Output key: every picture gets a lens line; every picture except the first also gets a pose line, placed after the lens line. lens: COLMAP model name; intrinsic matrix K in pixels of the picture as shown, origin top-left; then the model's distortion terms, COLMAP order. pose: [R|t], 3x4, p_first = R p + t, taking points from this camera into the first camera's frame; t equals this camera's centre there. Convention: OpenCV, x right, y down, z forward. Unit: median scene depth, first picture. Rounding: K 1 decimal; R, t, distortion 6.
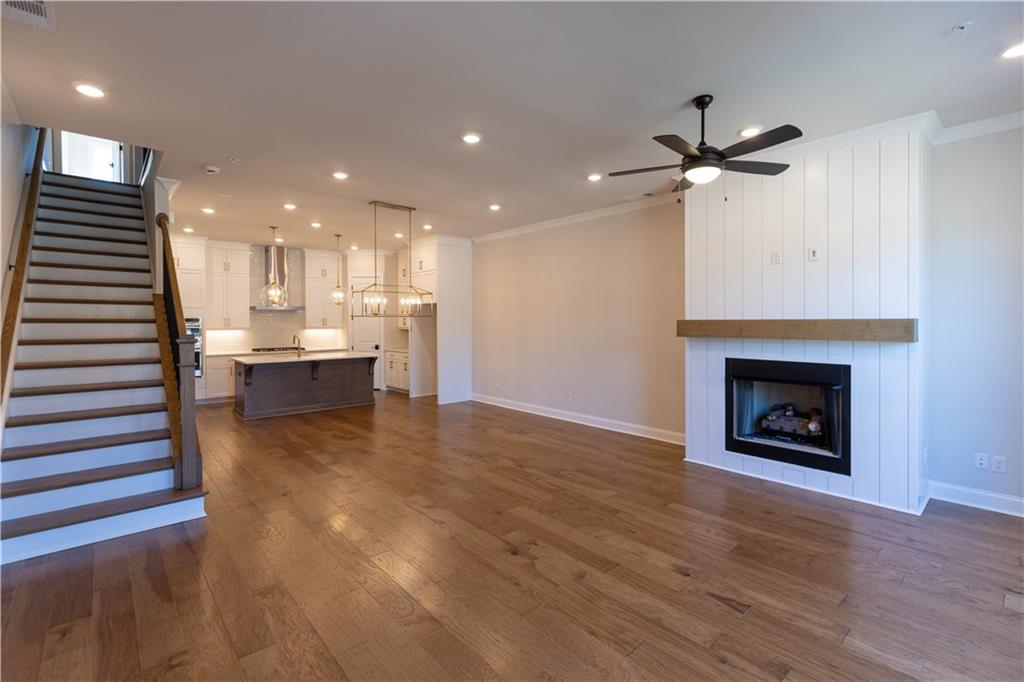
lens RADIAL K [[497.8, 0, 510.9], [0, 497.8, 326.6], [0, 0, 1]] dist [-0.001004, -0.000225]
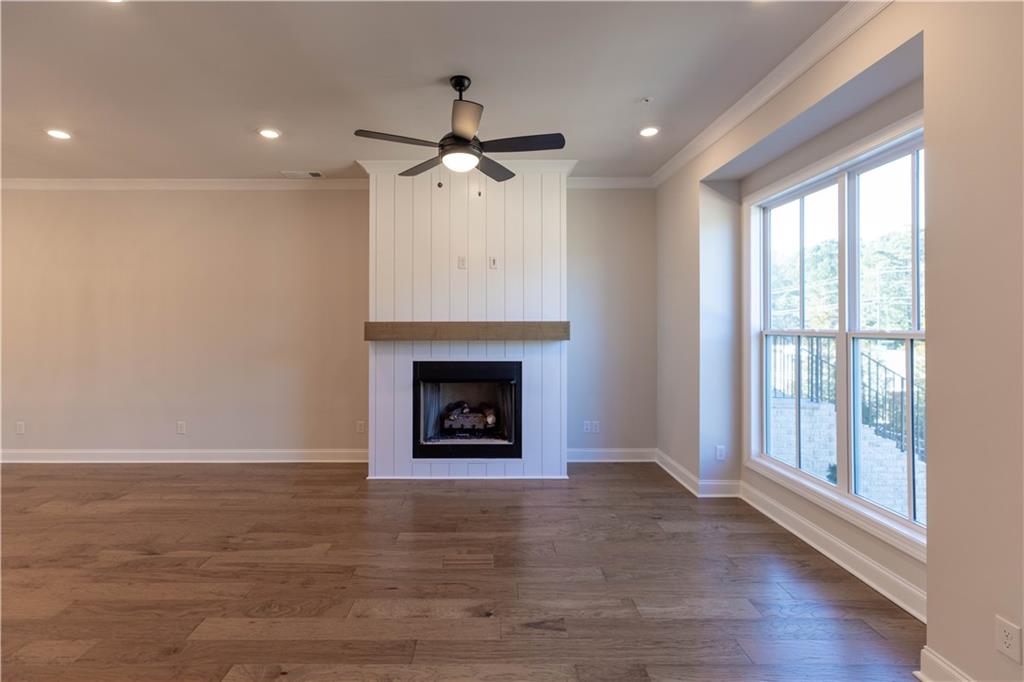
lens RADIAL K [[482.7, 0, 509.5], [0, 482.7, 319.3], [0, 0, 1]] dist [0.003744, 0.000058]
pose [[0.637175, 0.010308, 0.770650, -0.176625], [0.008112, 0.999765, -0.020080, 0.001749], [-0.770676, 0.019046, 0.636942, 0.272196]]
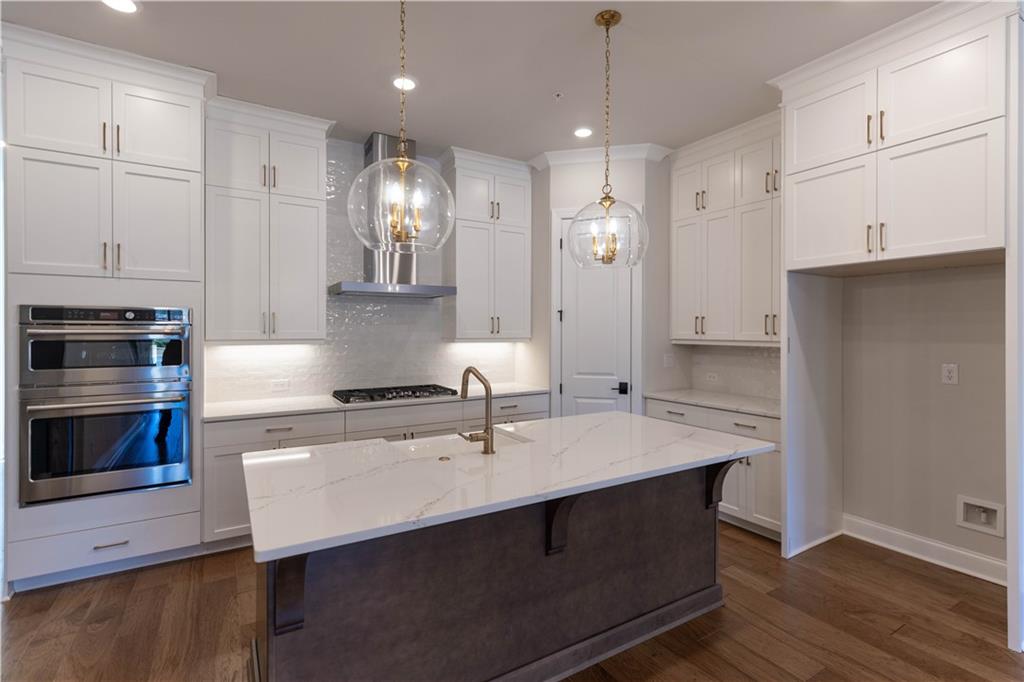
lens RADIAL K [[468.5, 0, 513.2], [0, 468.5, 332.4], [0, 0, 1]] dist [0.003441, 0.000006]
pose [[0.990777, 0.005242, -0.135403, -0.802355], [-0.006204, 0.999958, -0.006684, -0.002770], [0.135362, 0.007463, 0.990768, 1.596473]]
